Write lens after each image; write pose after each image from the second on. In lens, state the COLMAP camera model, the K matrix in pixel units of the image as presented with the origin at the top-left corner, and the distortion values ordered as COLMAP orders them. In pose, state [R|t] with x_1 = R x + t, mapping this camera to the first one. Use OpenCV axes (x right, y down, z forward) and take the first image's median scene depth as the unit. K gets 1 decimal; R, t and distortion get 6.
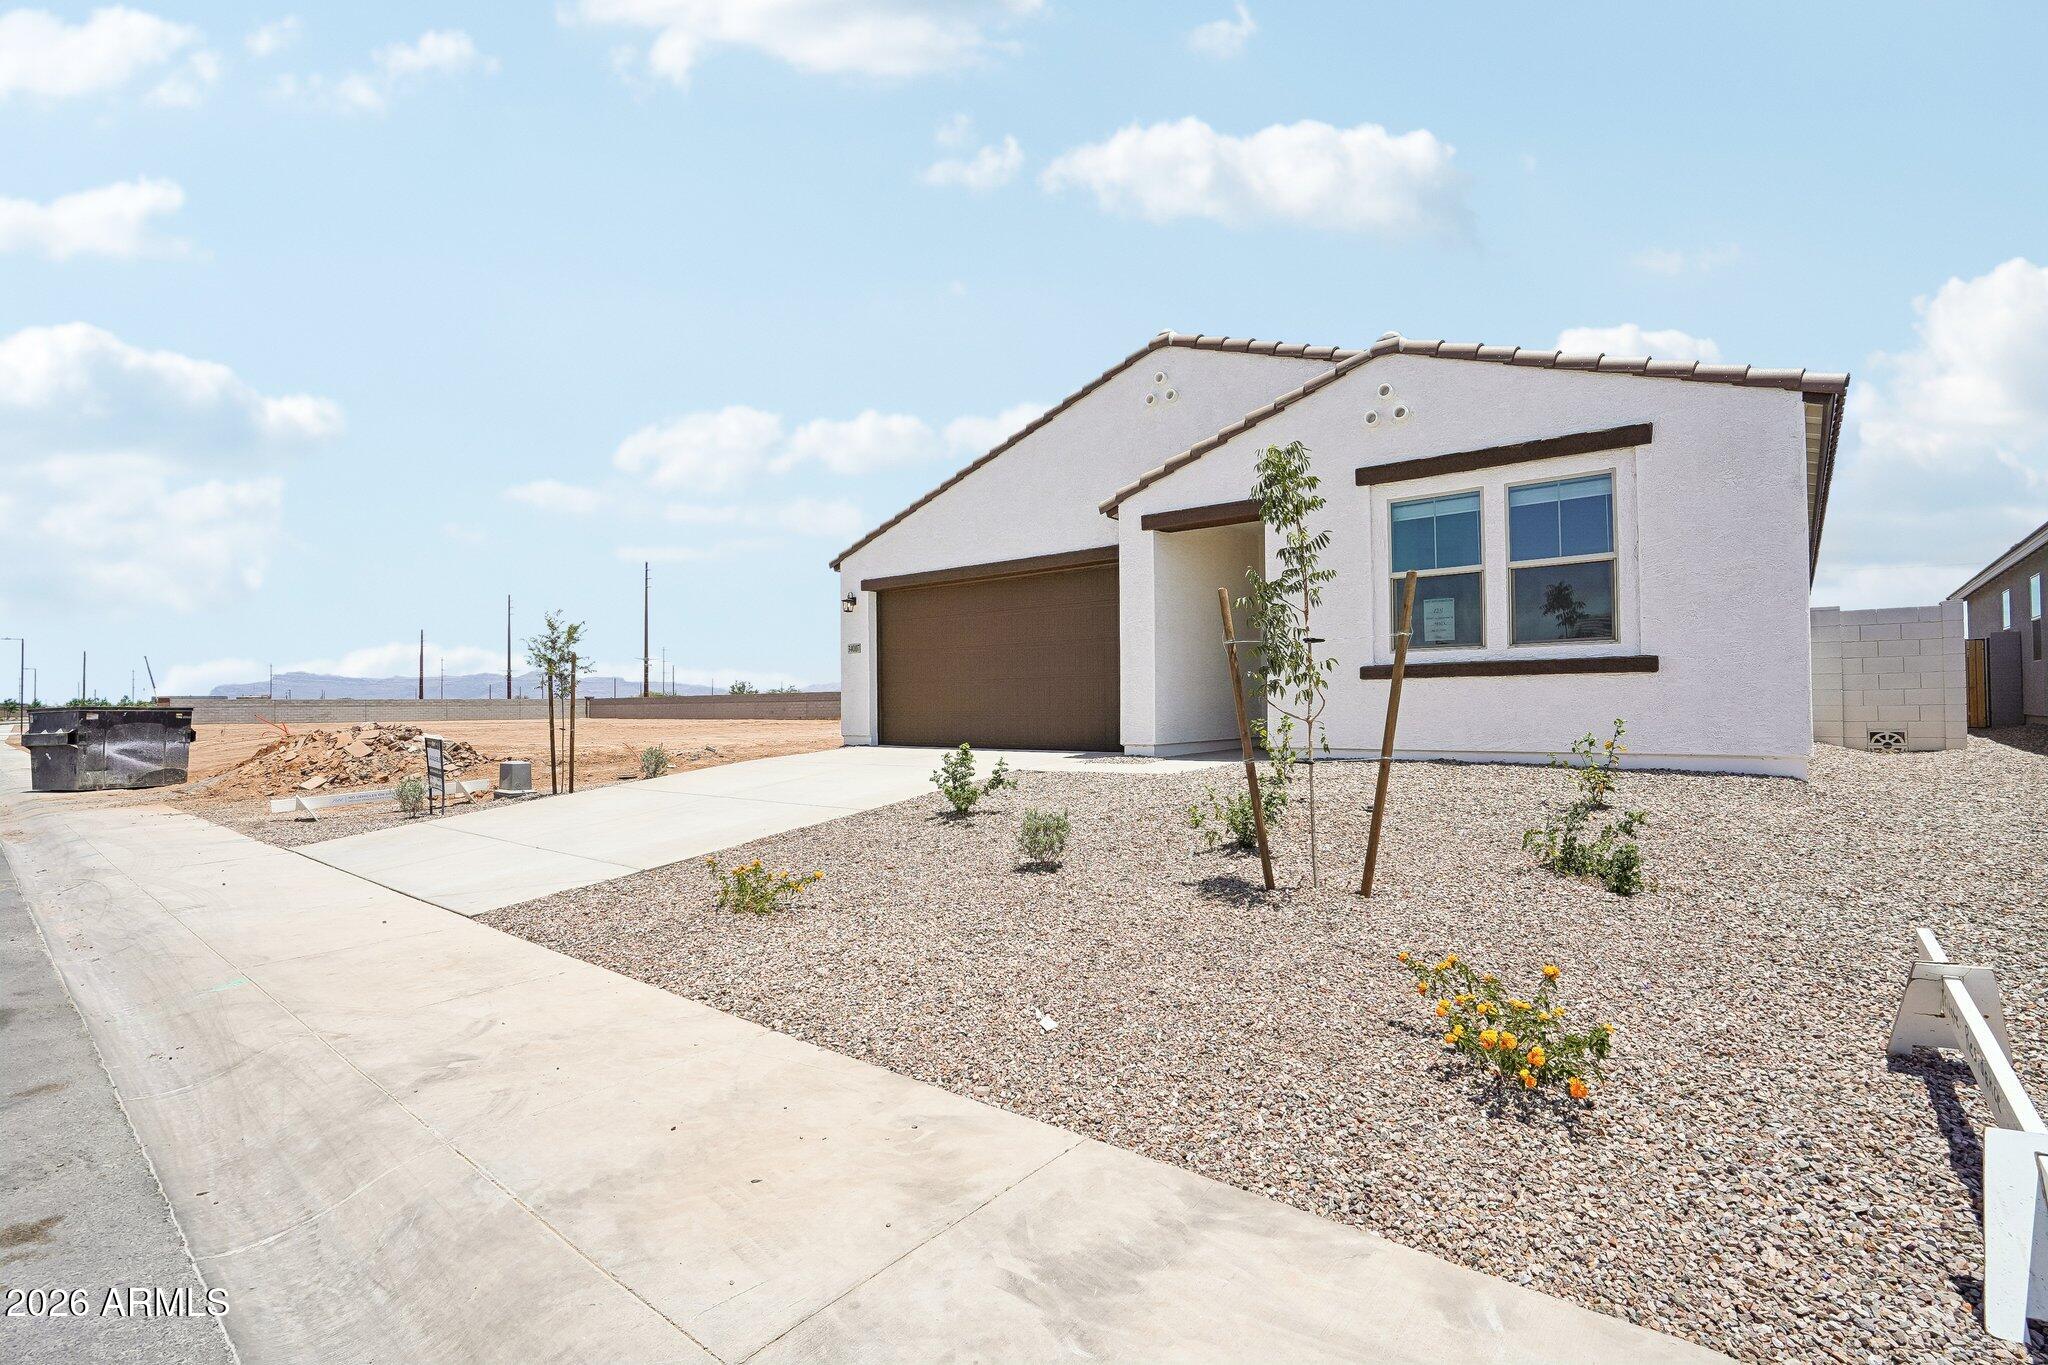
lens RADIAL K [[957.8, 0, 1019.6], [0, 957.8, 685.5], [0, 0, 1]] dist [-0.066057, 0.032819]
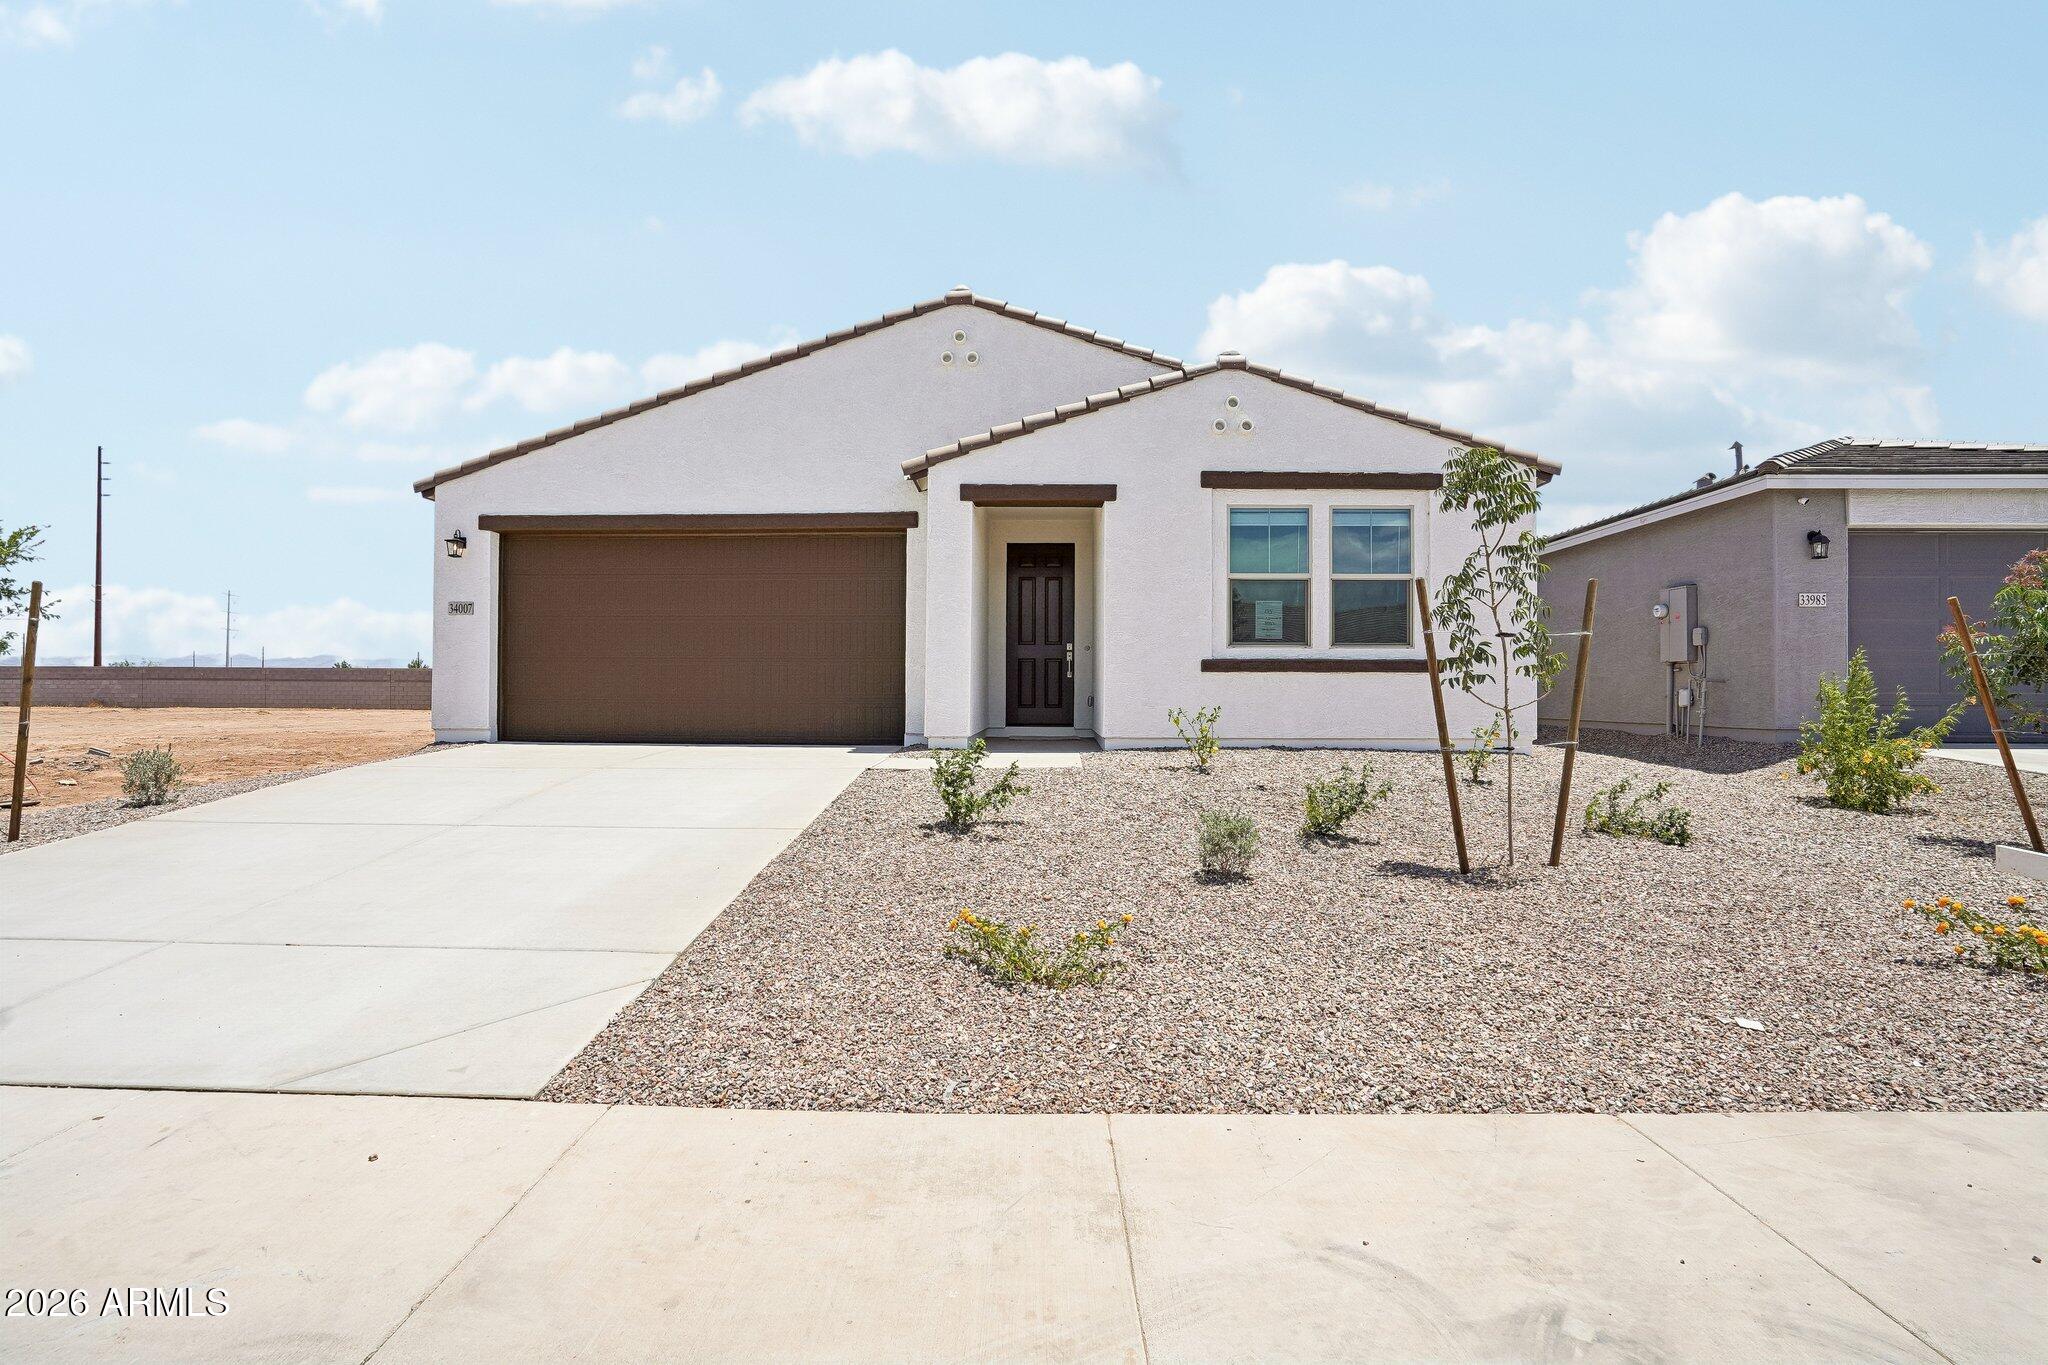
lens RADIAL K [[957.8, 0, 1019.6], [0, 957.8, 685.5], [0, 0, 1]] dist [-0.066057, 0.032819]
pose [[0.785759, 0.017317, 0.618290, -0.401725], [-0.025410, 0.999668, 0.004294, 0.008598], [-0.618010, -0.019085, 0.785938, 0.257013]]
